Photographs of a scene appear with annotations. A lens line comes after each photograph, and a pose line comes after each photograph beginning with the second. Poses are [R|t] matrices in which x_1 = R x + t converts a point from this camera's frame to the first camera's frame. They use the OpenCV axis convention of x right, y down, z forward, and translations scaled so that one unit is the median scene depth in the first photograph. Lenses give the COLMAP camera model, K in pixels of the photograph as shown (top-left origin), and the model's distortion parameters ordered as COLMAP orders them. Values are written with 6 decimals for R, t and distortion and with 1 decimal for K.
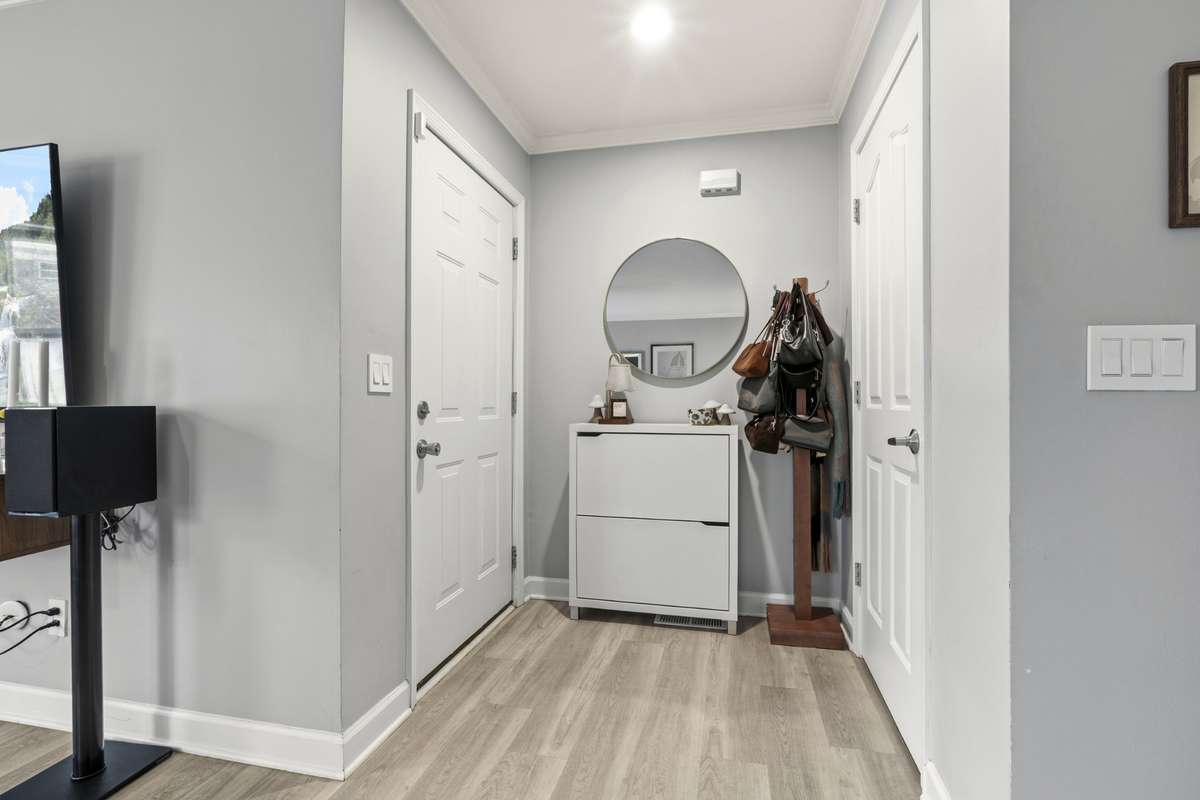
lens RADIAL K [[546.9, 0, 606.5], [0, 546.9, 402.0], [0, 0, 1]] dist [-0.002394, 0.000282]
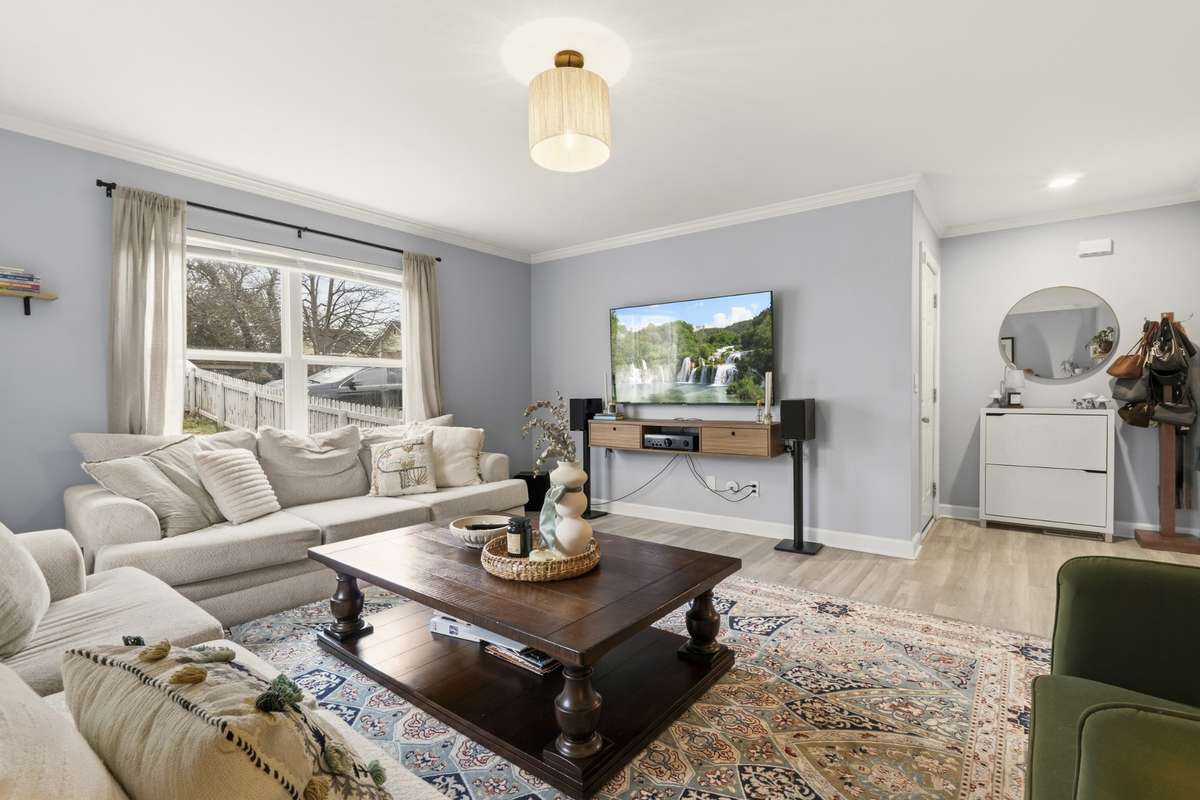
lens RADIAL K [[546.9, 0, 620.4], [0, 546.9, 402.2], [0, 0, 1]] dist [-0.002394, 0.000282]
pose [[0.918196, -0.000645, -0.396125, -0.437650], [0.007523, 0.999847, 0.015811, -0.013058], [0.396054, -0.017498, 0.918060, -0.989510]]
